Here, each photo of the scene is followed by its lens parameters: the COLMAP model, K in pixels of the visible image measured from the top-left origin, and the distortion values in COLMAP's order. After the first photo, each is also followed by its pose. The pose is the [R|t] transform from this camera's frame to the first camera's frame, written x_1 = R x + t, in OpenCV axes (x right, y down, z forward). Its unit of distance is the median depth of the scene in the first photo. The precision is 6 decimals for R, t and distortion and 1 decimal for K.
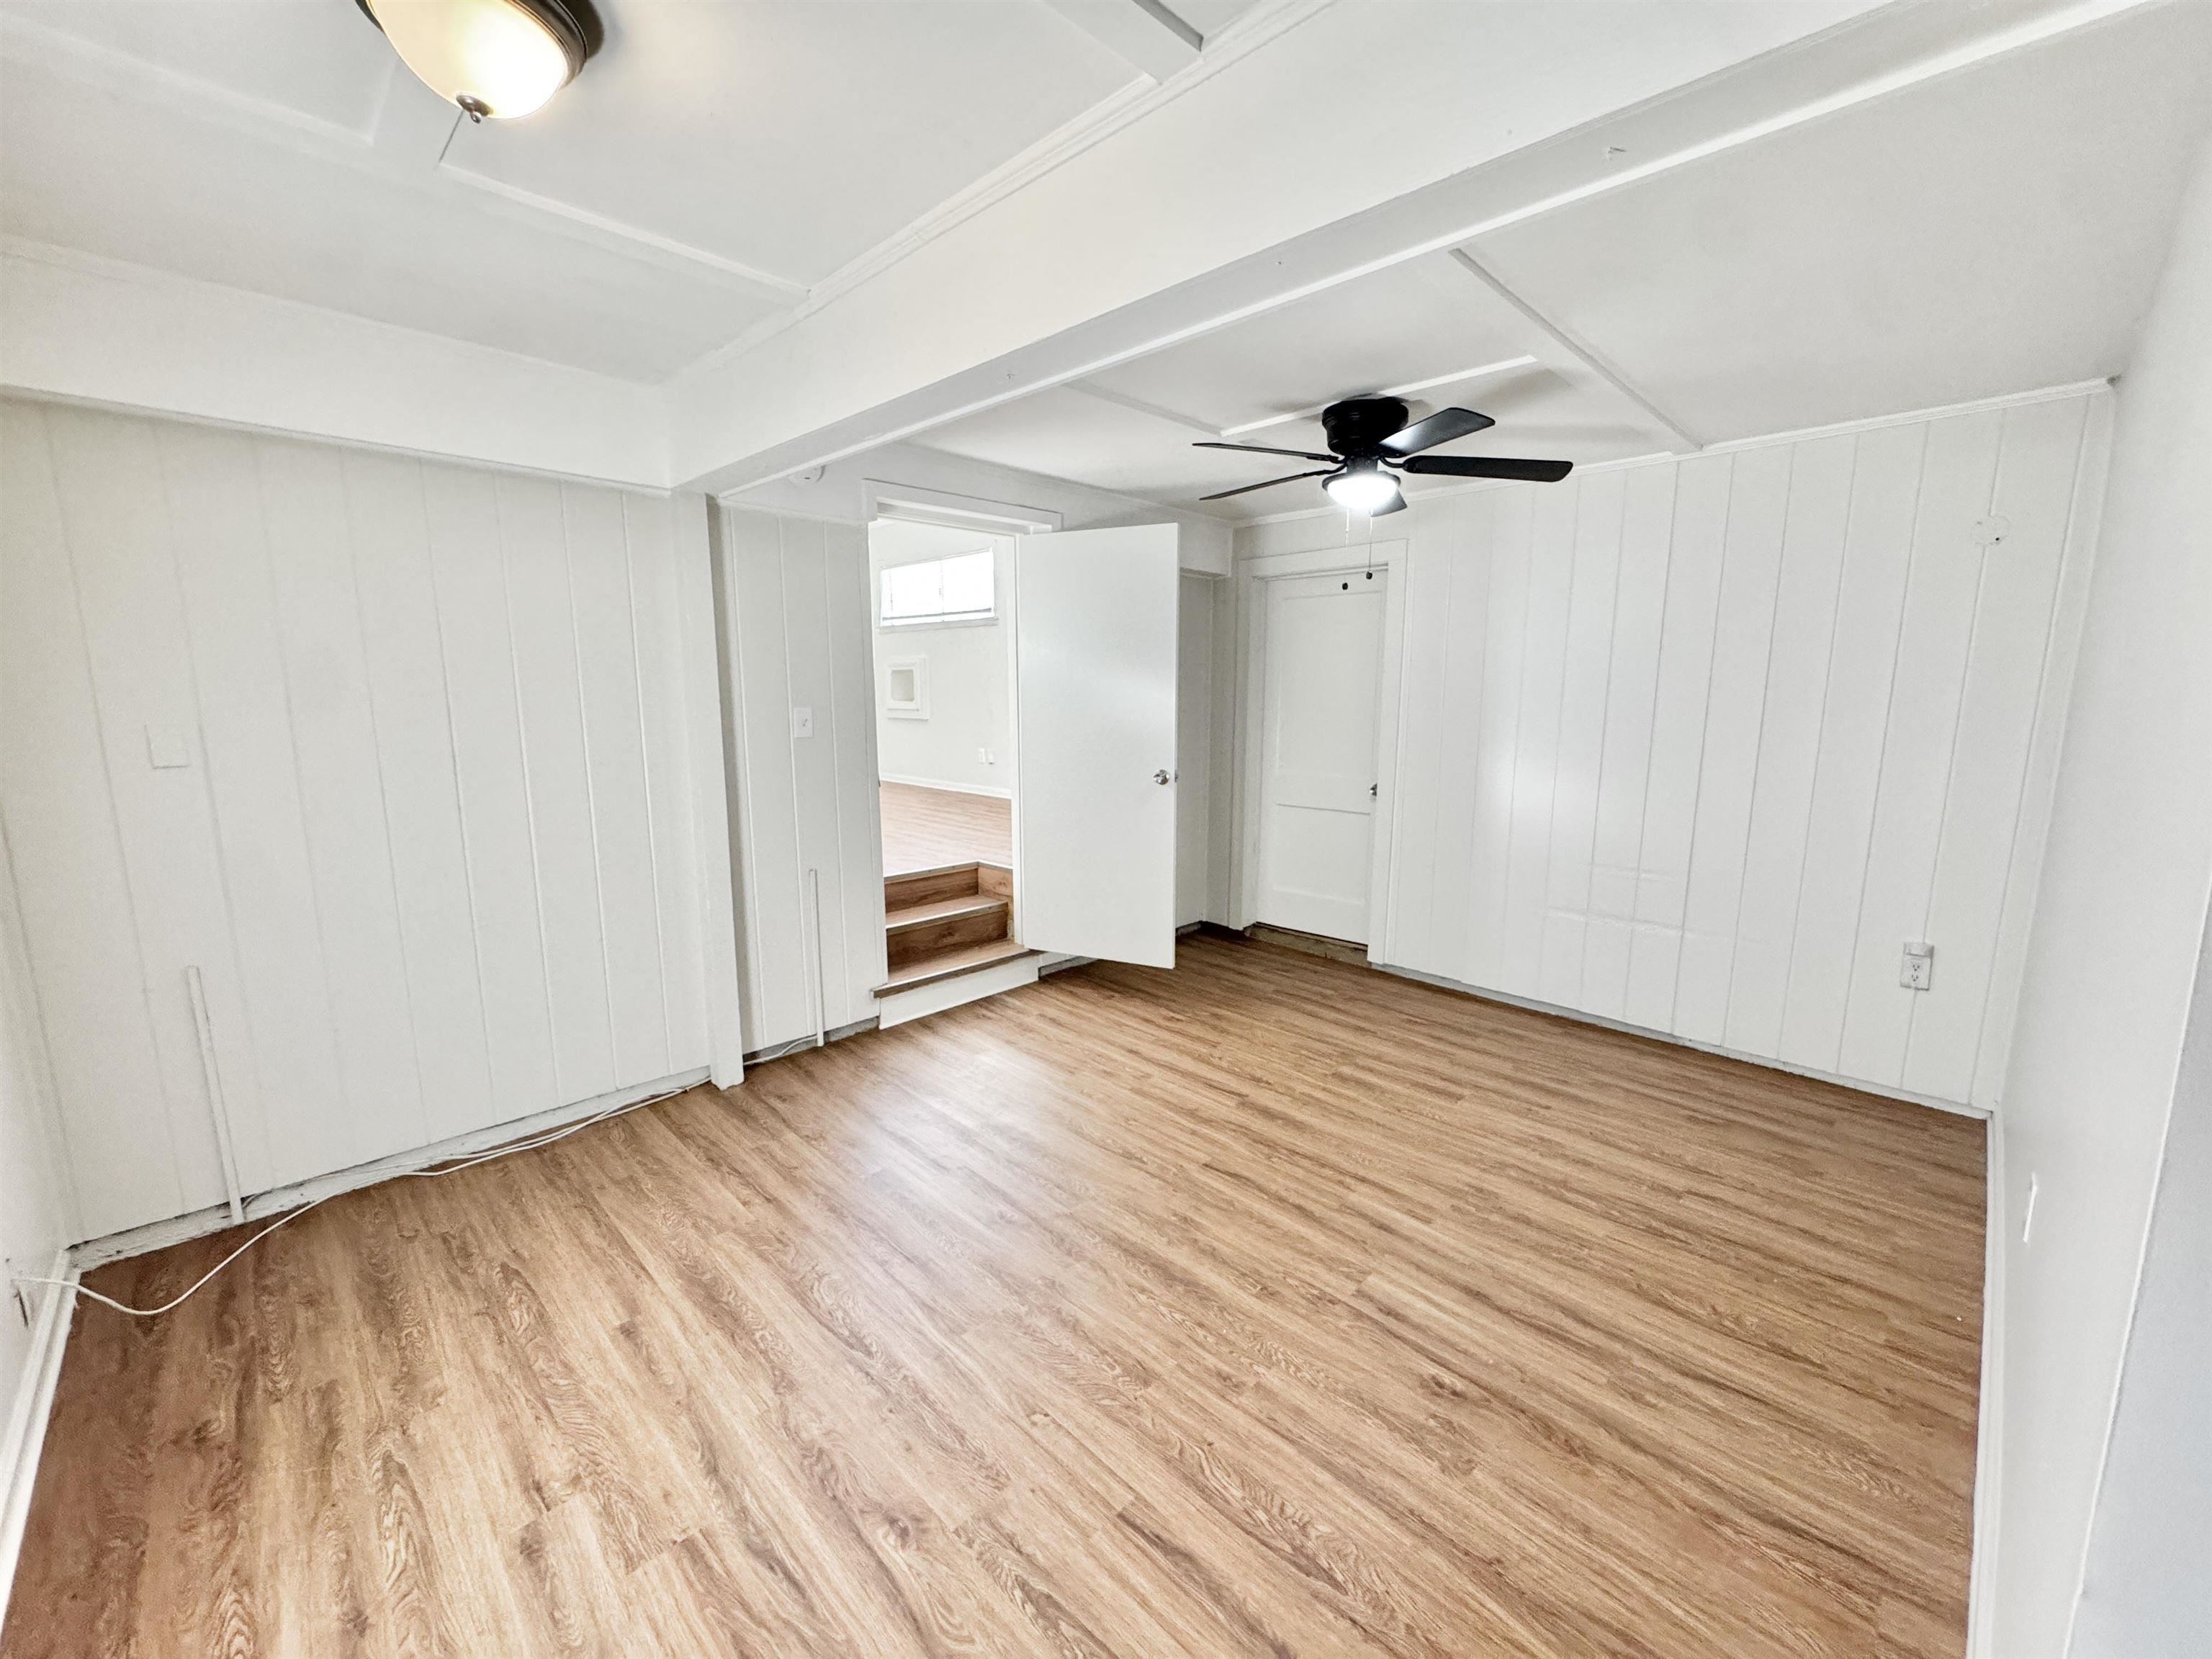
lens RADIAL K [[882.3, 0, 1110.4], [0, 882.3, 829.0], [0, 0, 1]] dist [-0.002999, -0.000134]
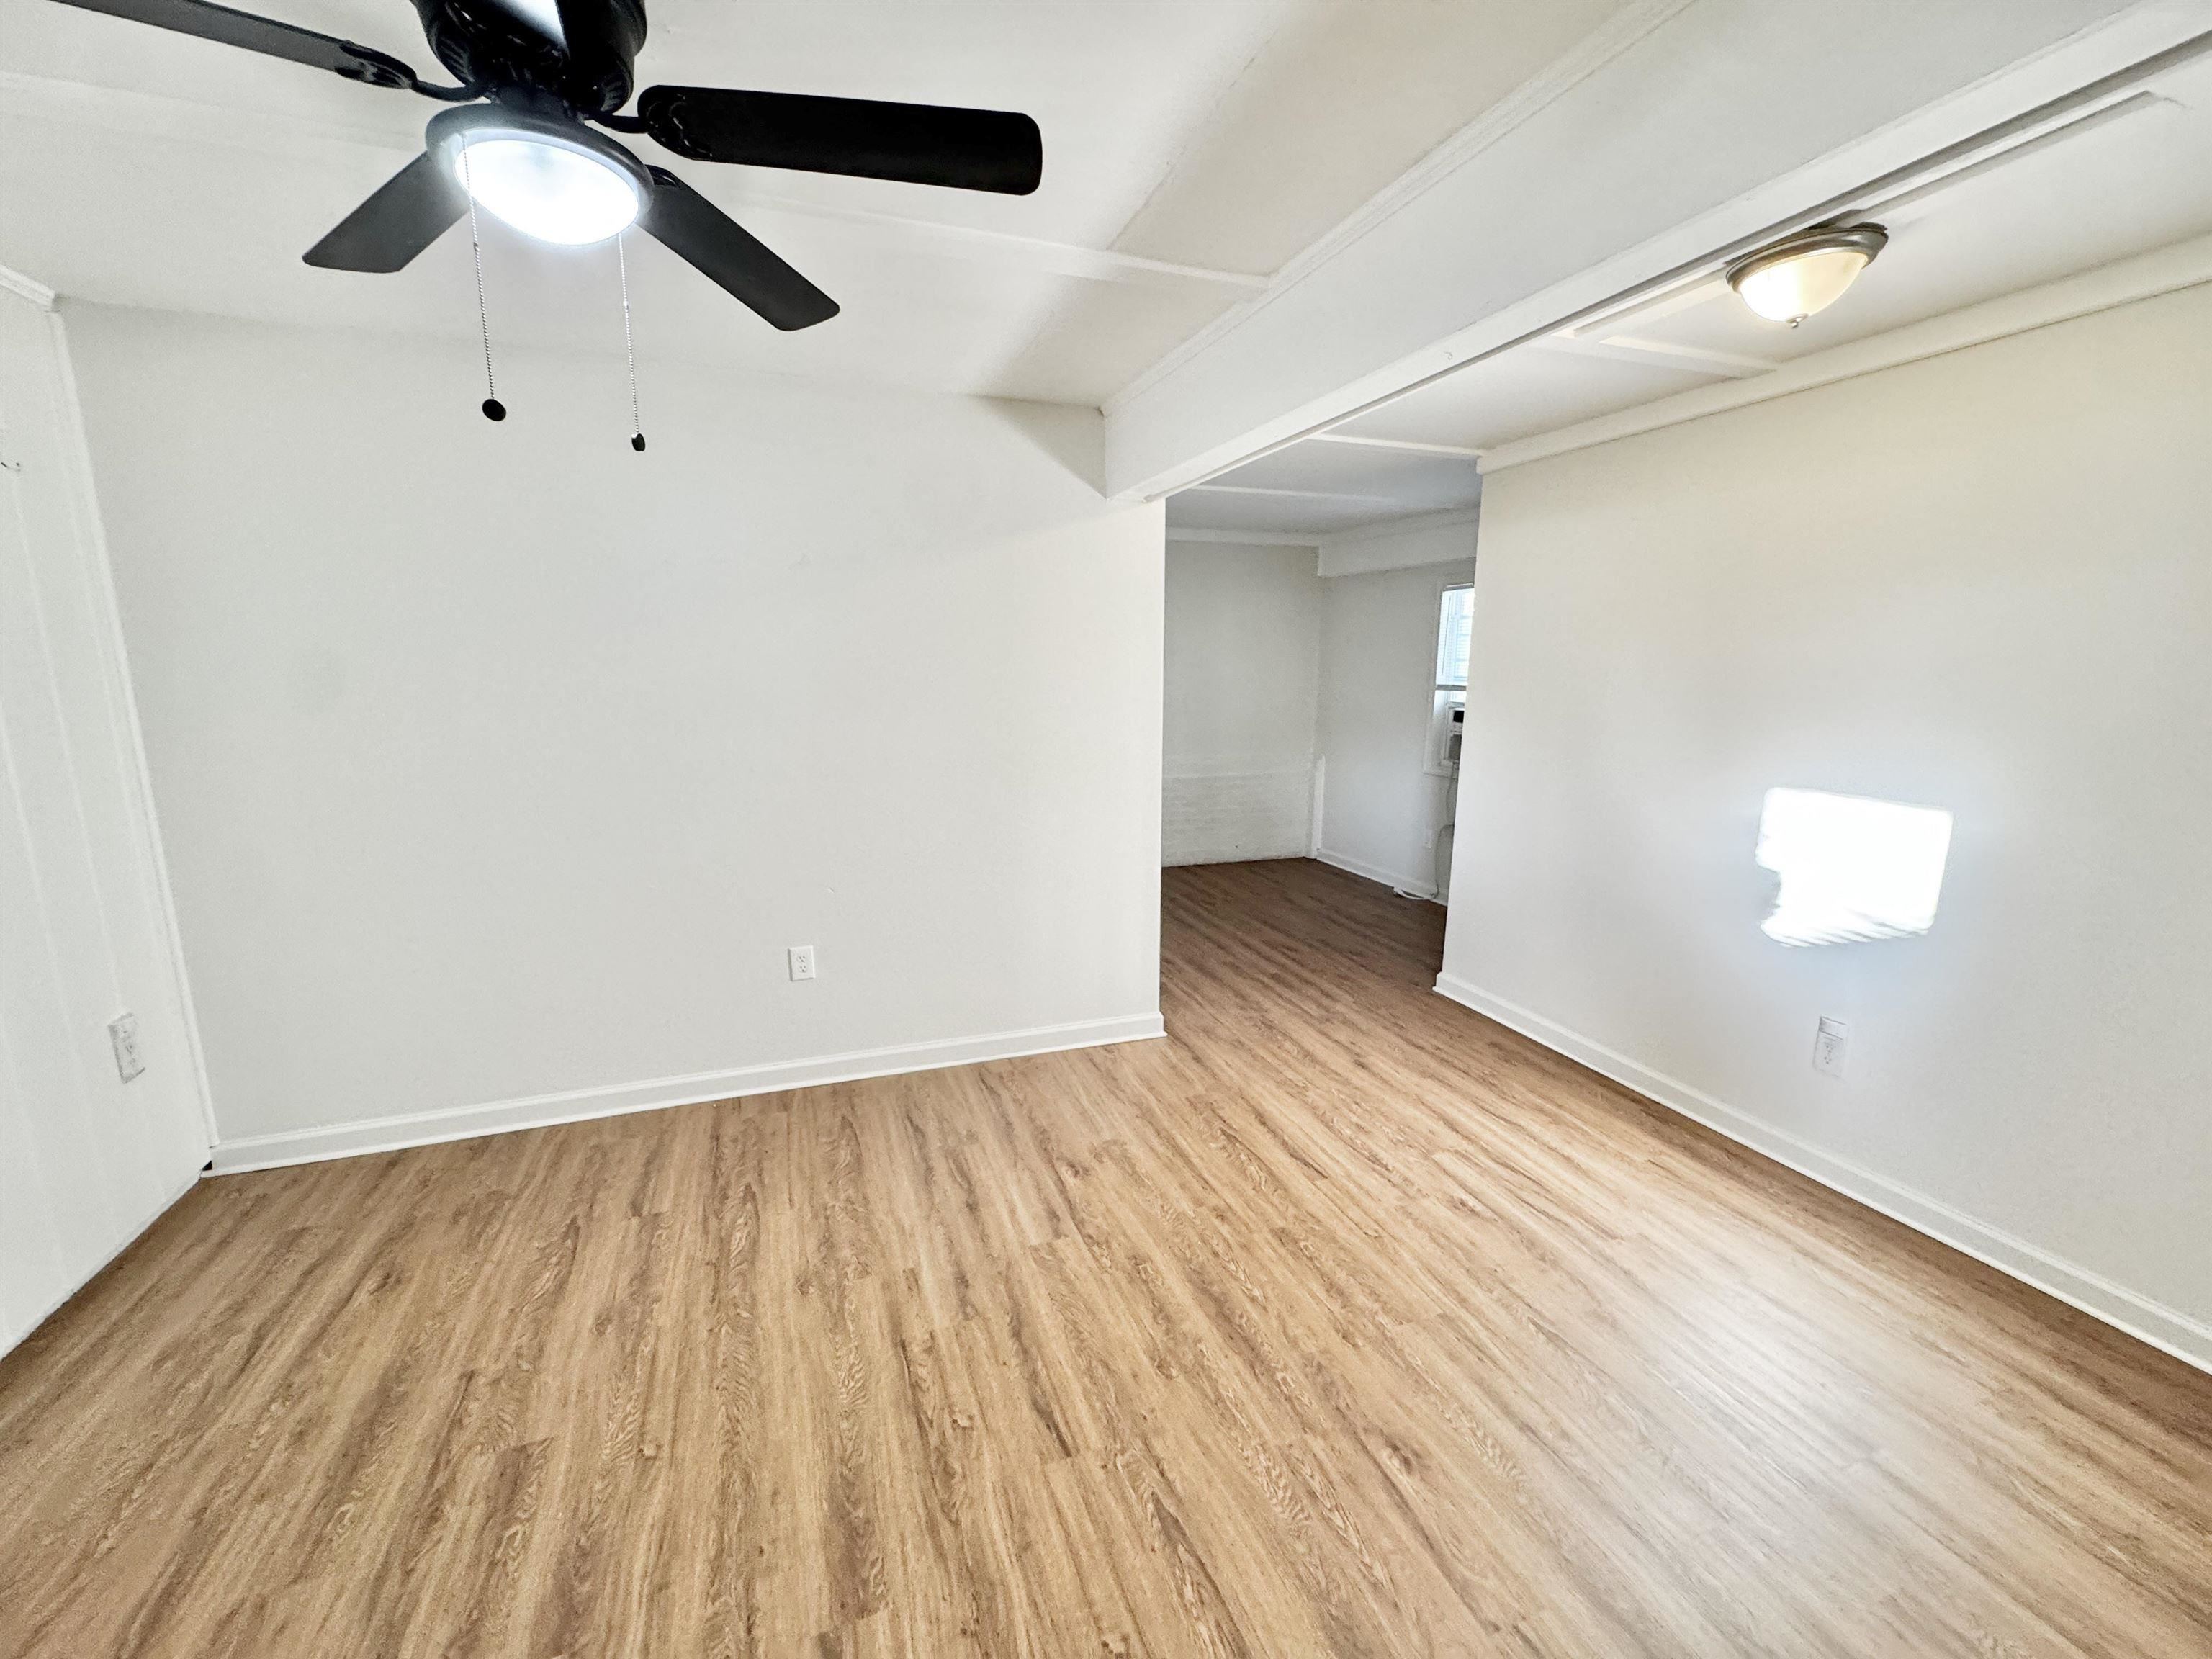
lens RADIAL K [[882.3, 0, 1110.4], [0, 882.3, 829.0], [0, 0, 1]] dist [-0.002999, -0.000134]
pose [[-0.913417, -0.084100, 0.398242, -0.154992], [0.057592, 0.941873, 0.330996, -0.284345], [-0.402930, 0.325273, -0.855479, 1.635990]]
